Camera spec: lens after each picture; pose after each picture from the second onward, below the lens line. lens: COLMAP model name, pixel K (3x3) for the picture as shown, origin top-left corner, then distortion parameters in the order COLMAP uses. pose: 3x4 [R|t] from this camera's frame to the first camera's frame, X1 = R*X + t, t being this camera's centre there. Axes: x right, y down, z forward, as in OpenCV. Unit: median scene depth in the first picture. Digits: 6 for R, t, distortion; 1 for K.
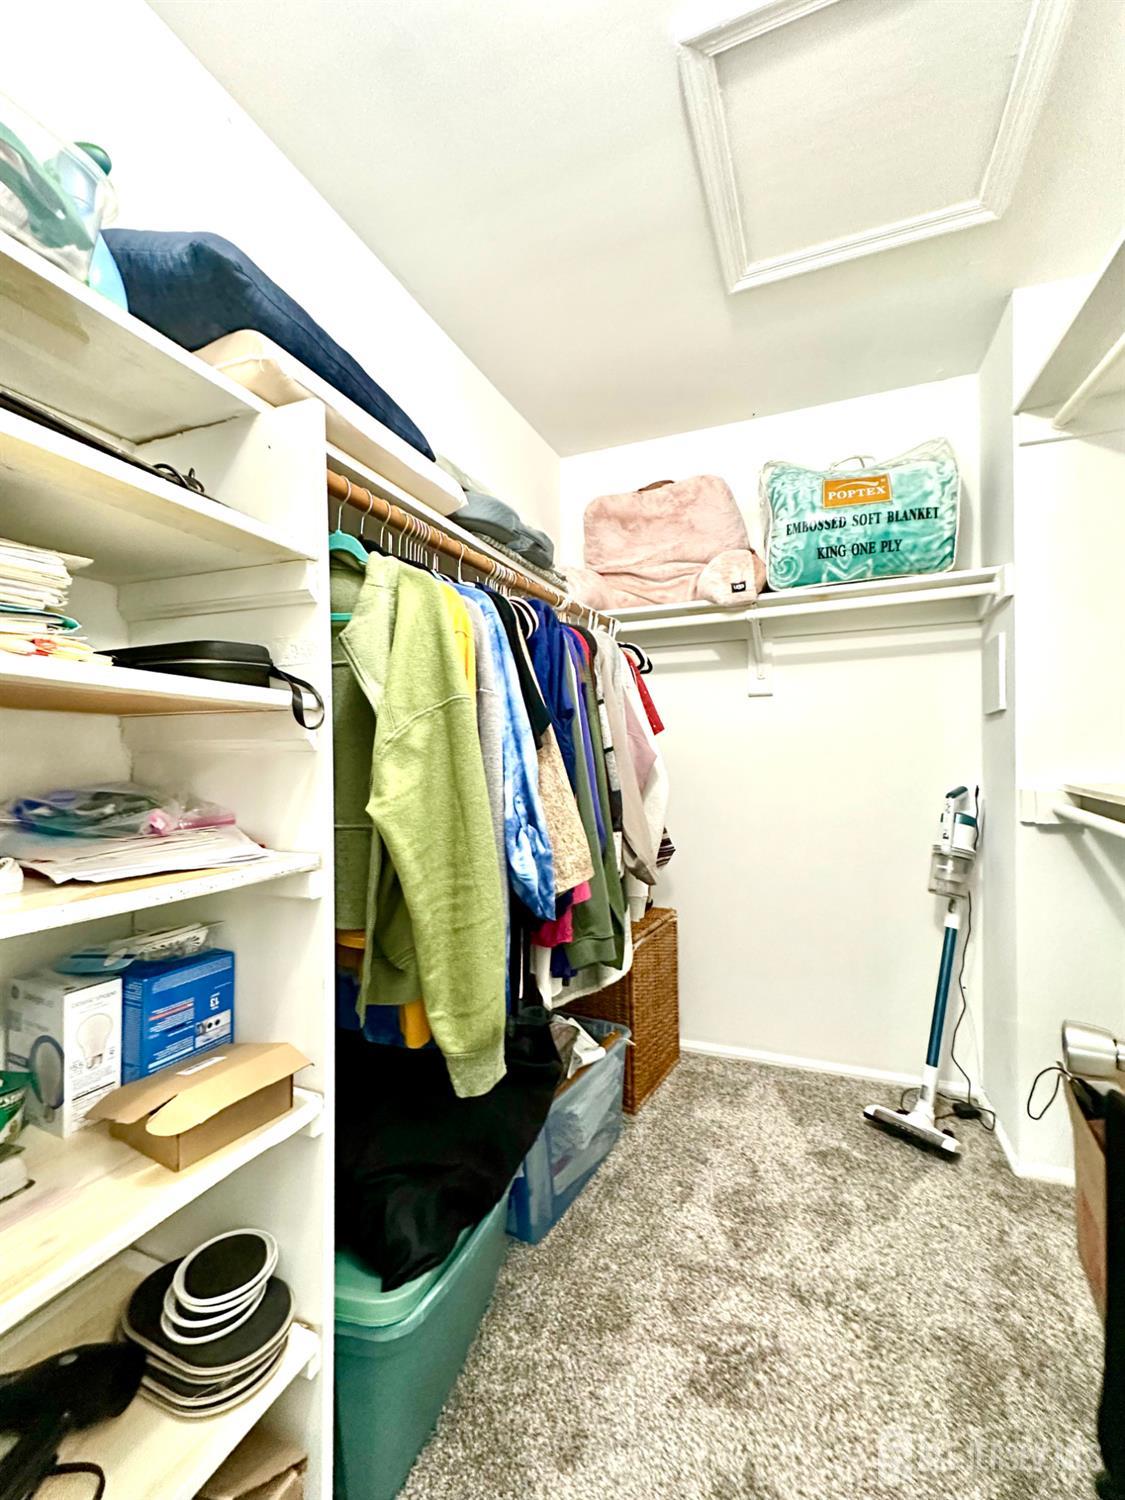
lens RADIAL K [[622.2, 0, 564.4], [0, 622.2, 746.2], [0, 0, 1]] dist [-0.002284, -0.000142]
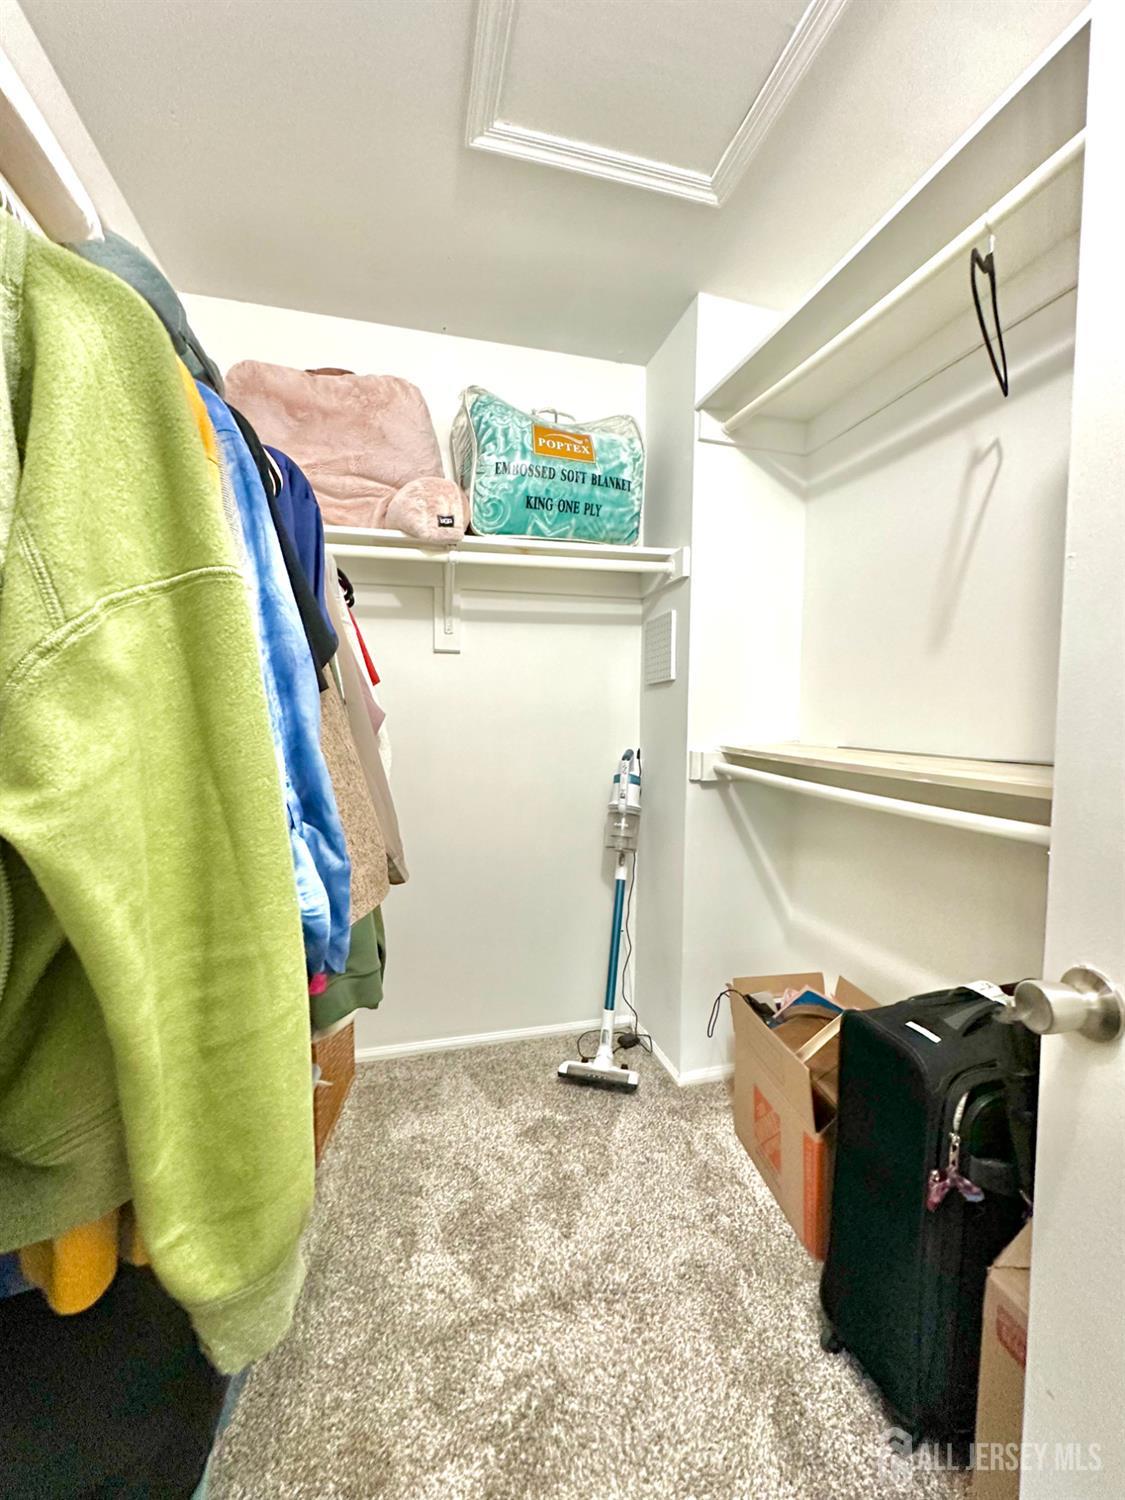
lens RADIAL K [[622.2, 0, 564.4], [0, 622.2, 746.2], [0, 0, 1]] dist [-0.002284, -0.000142]
pose [[0.798240, -0.010325, 0.602252, -0.116511], [-0.020726, 0.998790, 0.044593, 0.013350], [-0.601983, -0.048078, 0.797060, 0.216074]]
